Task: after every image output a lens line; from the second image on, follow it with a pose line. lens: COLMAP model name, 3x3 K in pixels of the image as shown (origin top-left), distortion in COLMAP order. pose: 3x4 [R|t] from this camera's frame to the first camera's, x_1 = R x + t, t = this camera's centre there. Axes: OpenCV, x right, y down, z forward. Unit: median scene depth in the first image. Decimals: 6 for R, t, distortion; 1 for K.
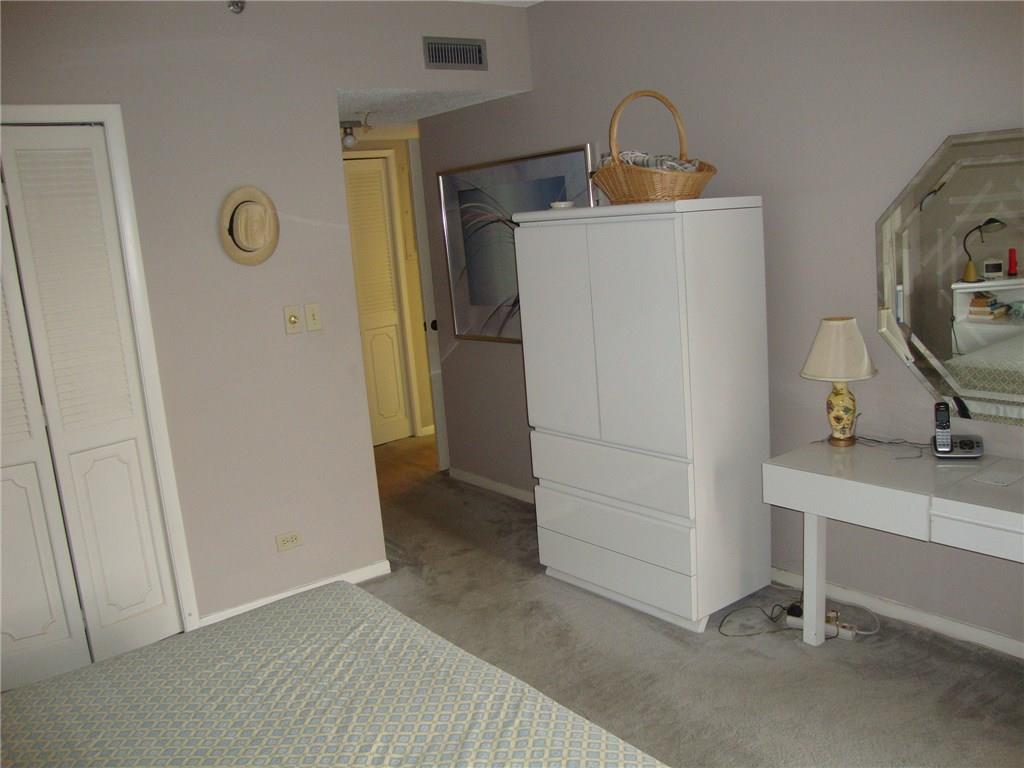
lens RADIAL K [[930.7, 0, 512.6], [0, 930.7, 385.1], [0, 0, 1]] dist [-0.201135, 0.203009]
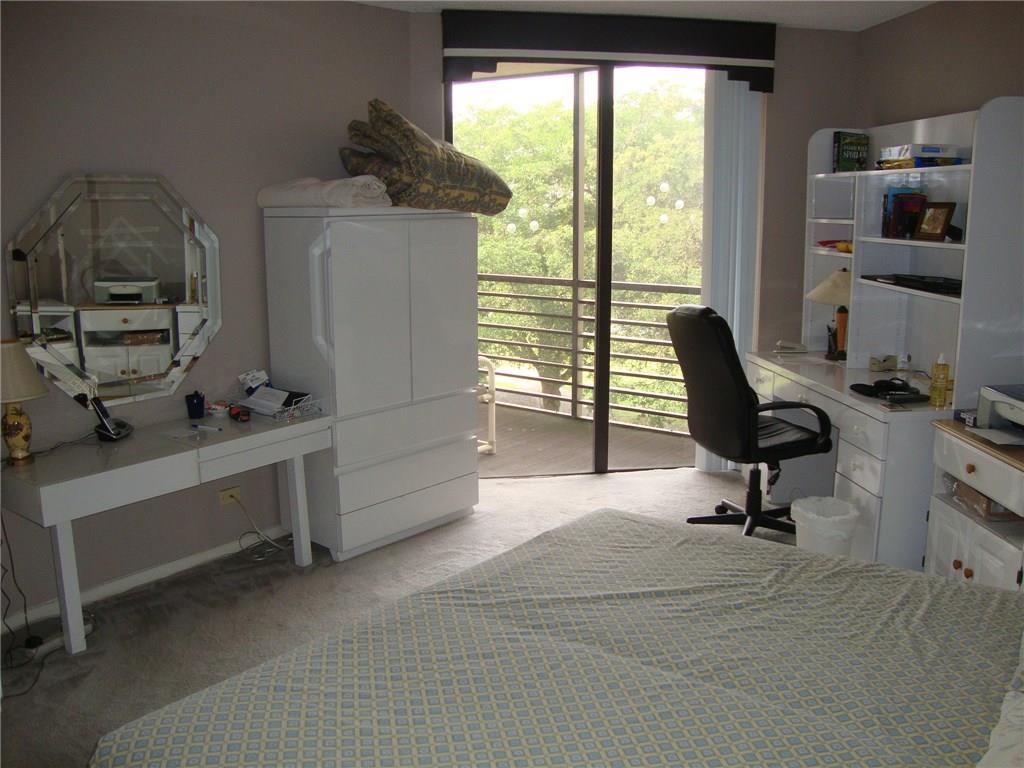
lens RADIAL K [[930.7, 0, 511.7], [0, 930.7, 384.9], [0, 0, 1]] dist [-0.201135, 0.203009]
pose [[-0.249823, -0.102350, 0.962867, -1.100727], [0.200232, 0.967444, 0.154788, -0.099131], [-0.947363, 0.231466, -0.221196, 1.000497]]
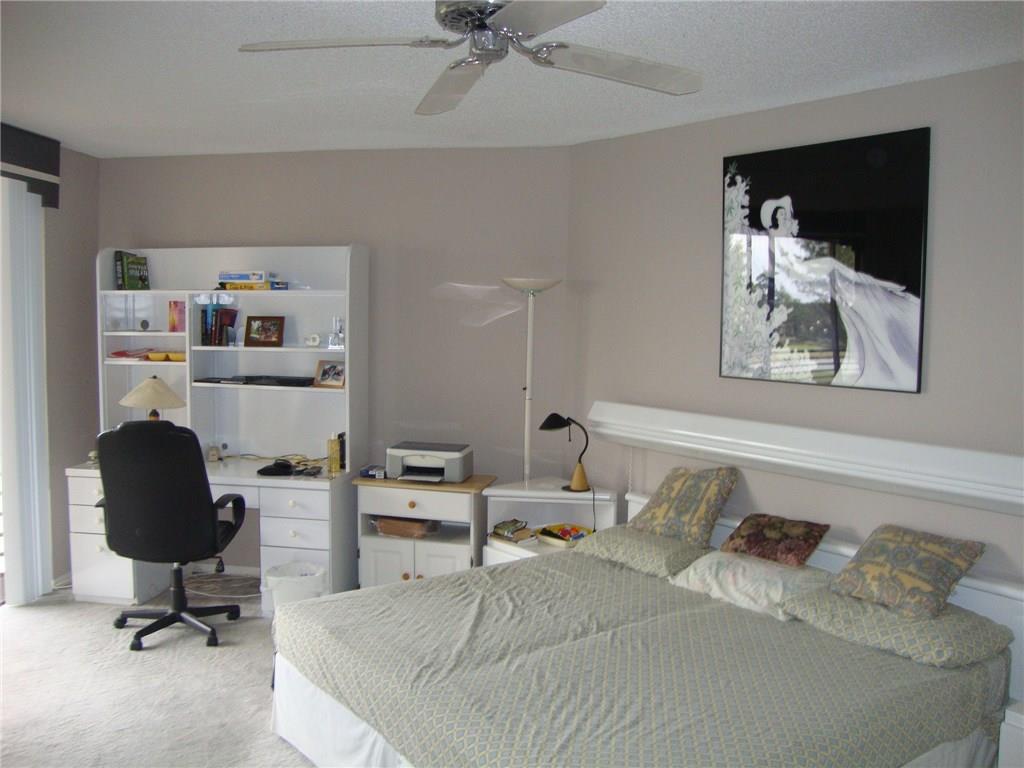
lens RADIAL K [[930.7, 0, 518.6], [0, 930.7, 387.3], [0, 0, 1]] dist [-0.201135, 0.203009]
pose [[-0.997713, 0.066448, 0.012388, -0.176922], [0.067389, 0.963637, 0.258577, -0.394609], [0.005244, 0.258820, -0.965911, 2.013964]]
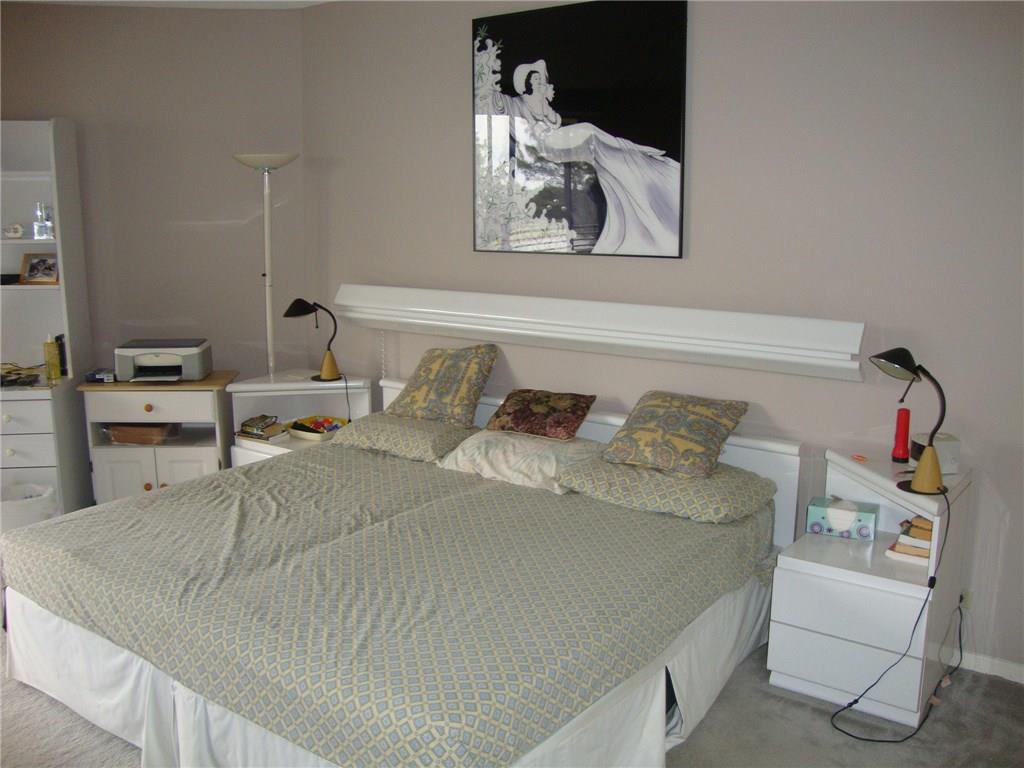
lens RADIAL K [[930.7, 0, 527.6], [0, 930.7, 387.5], [0, 0, 1]] dist [-0.201135, 0.203009]
pose [[-0.951512, 0.134385, -0.276707, -0.123688], [0.020885, 0.925674, 0.377744, -0.335980], [0.306903, 0.353649, -0.883597, 1.921380]]
